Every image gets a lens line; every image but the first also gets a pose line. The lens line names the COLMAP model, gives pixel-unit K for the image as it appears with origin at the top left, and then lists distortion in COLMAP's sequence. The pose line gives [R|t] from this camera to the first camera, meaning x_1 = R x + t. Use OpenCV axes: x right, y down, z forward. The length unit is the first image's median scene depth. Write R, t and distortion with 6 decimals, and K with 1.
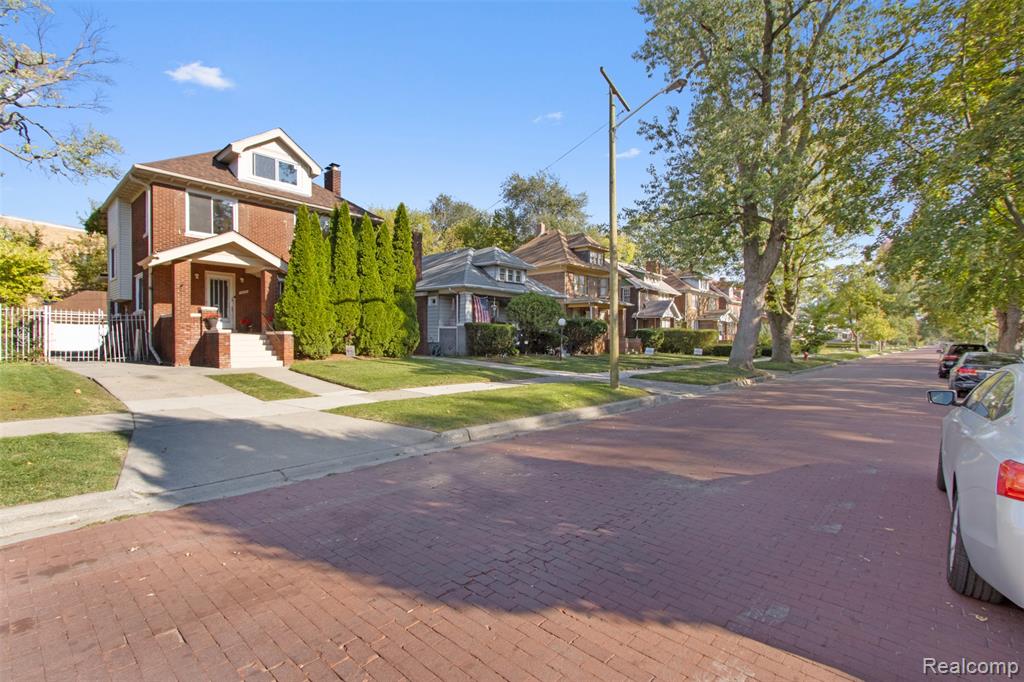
lens RADIAL K [[470.3, 0, 513.5], [0, 470.3, 343.0], [0, 0, 1]] dist [0.001444, 0.000088]
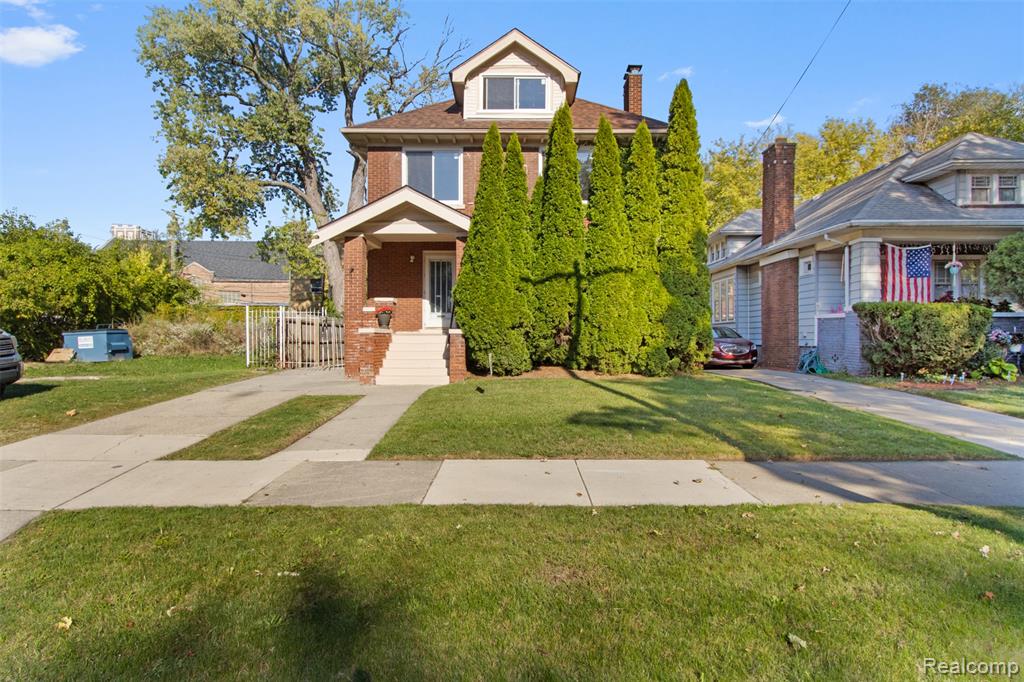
lens RADIAL K [[581.3, 0, 513.5], [0, 581.3, 338.6], [0, 0, 1]] dist [0.002044, 0.000842]
pose [[0.665160, -0.003238, -0.746693, 0.124369], [-0.001222, 0.999985, -0.005426, -0.006708], [0.746699, 0.004522, 0.665146, 0.442331]]
